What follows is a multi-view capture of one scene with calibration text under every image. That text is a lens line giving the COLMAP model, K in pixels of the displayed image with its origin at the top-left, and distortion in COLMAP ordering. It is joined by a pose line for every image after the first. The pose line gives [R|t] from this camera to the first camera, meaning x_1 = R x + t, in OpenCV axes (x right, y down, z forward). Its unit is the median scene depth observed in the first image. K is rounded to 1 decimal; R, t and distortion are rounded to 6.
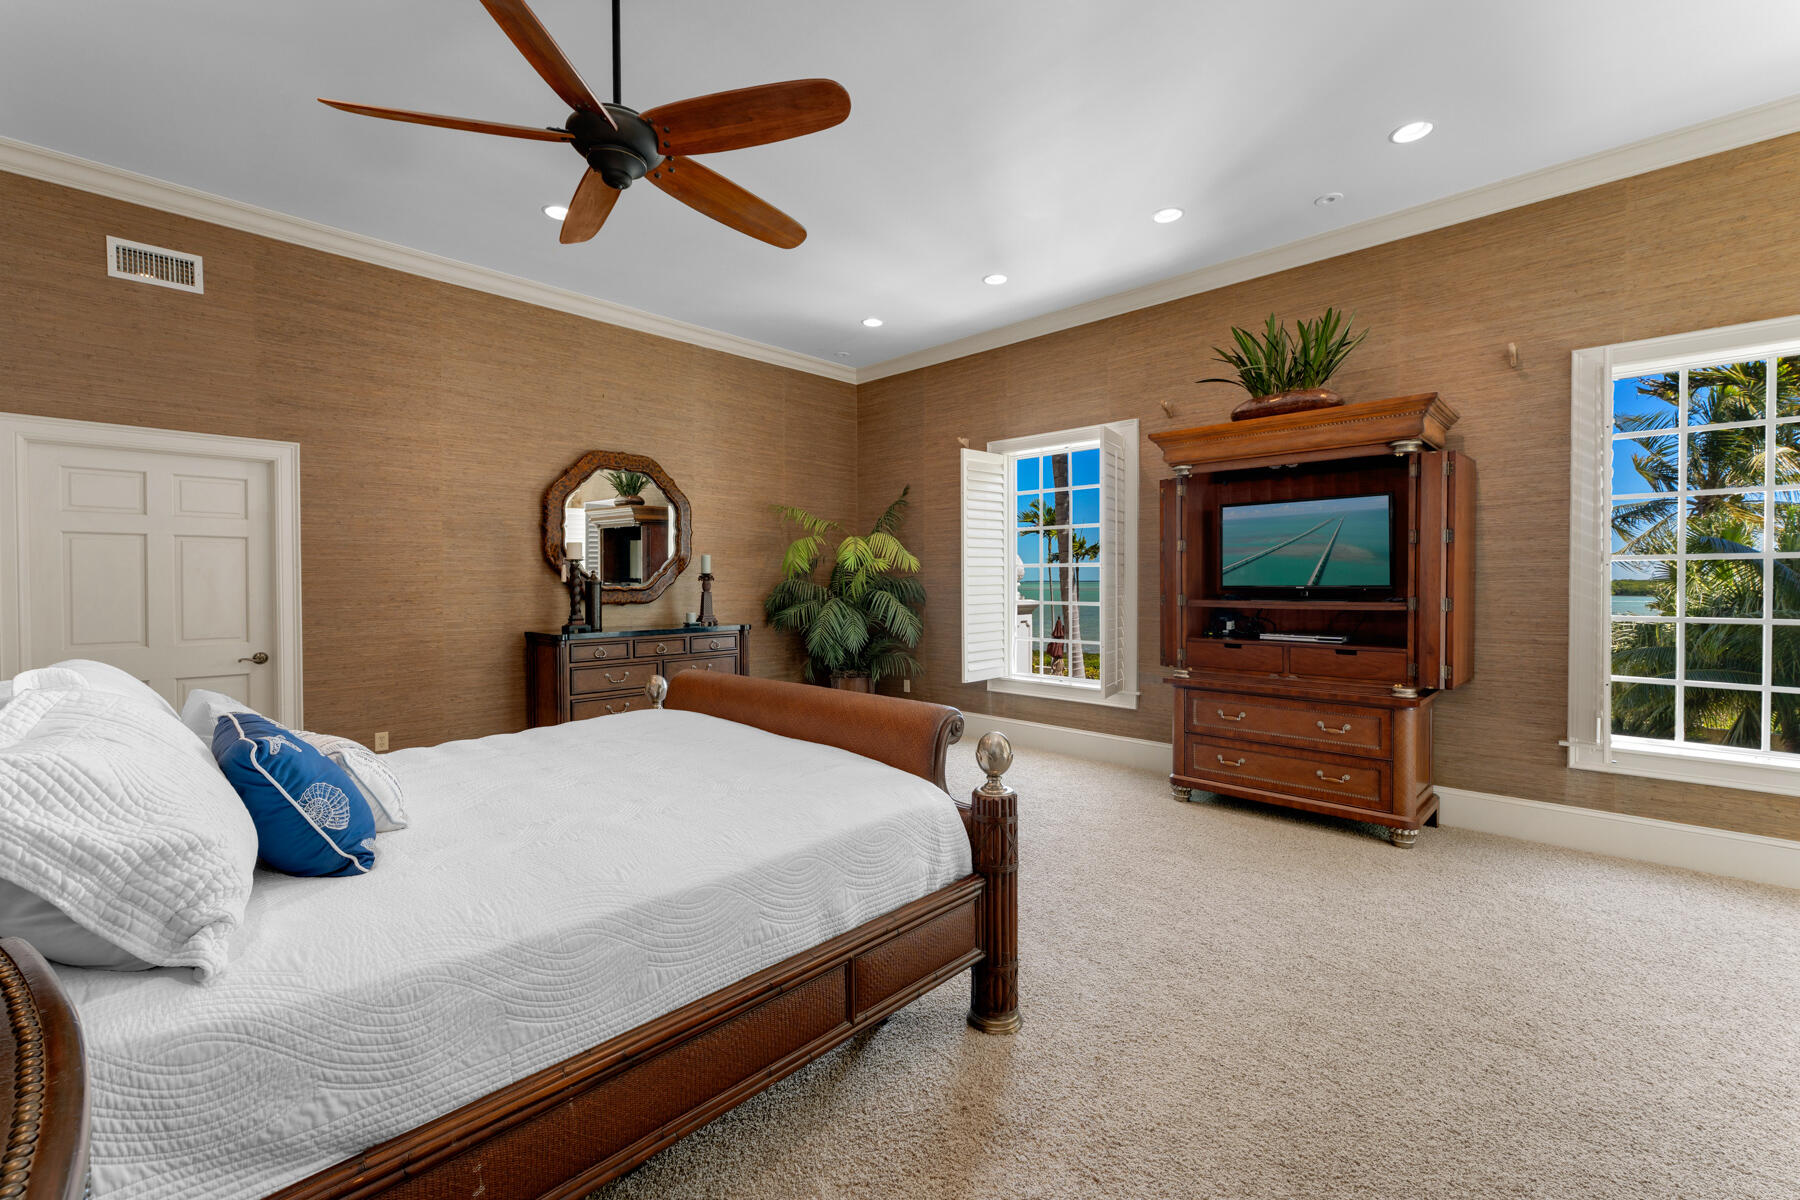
lens RADIAL K [[741.6, 0, 904.8], [0, 741.6, 598.2], [0, 0, 1]] dist [0.002718, 0.000054]
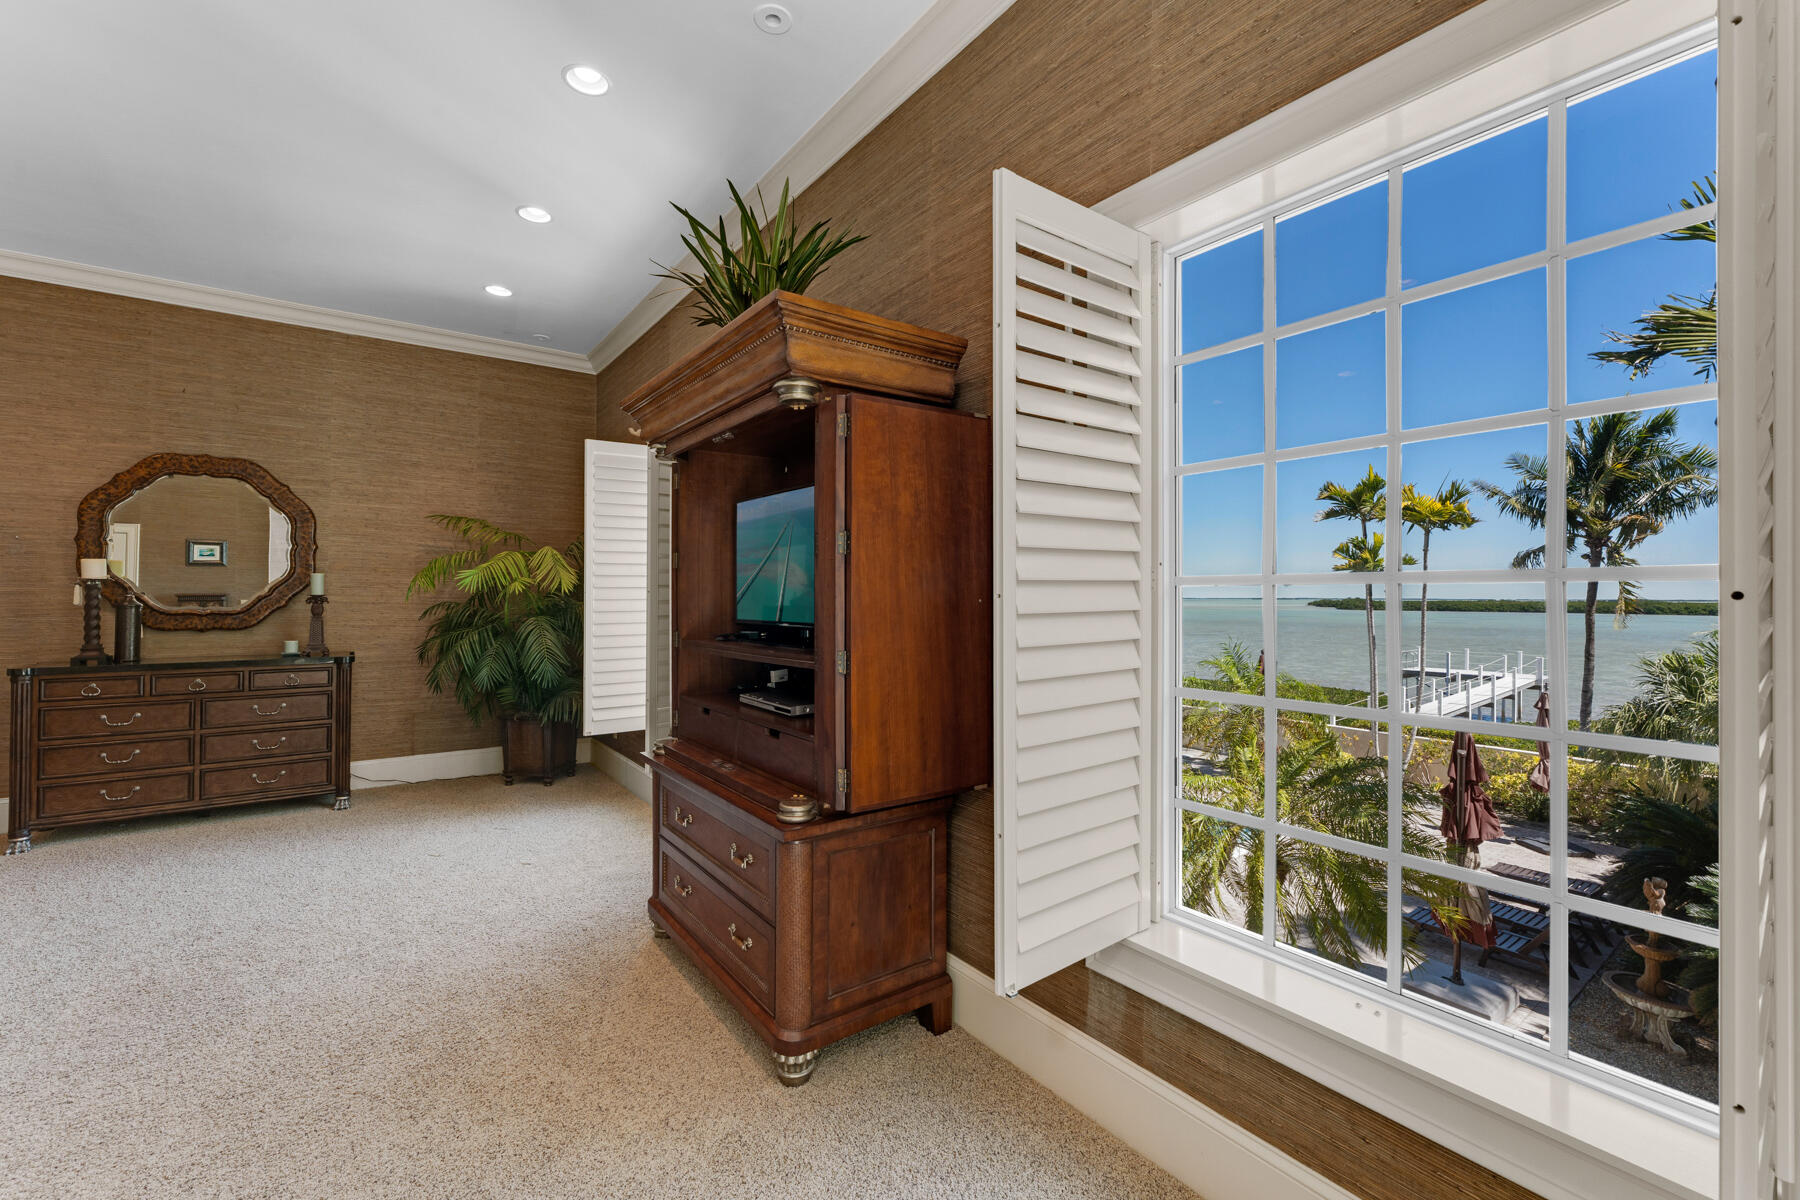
lens RADIAL K [[741.6, 0, 899.8], [0, 741.6, 593.2], [0, 0, 1]] dist [0.002718, 0.000054]
pose [[0.985612, 0.004153, -0.168971, 0.564106], [-0.008960, 0.999576, -0.027699, -0.018920], [0.168784, 0.028814, 0.985232, 0.288687]]
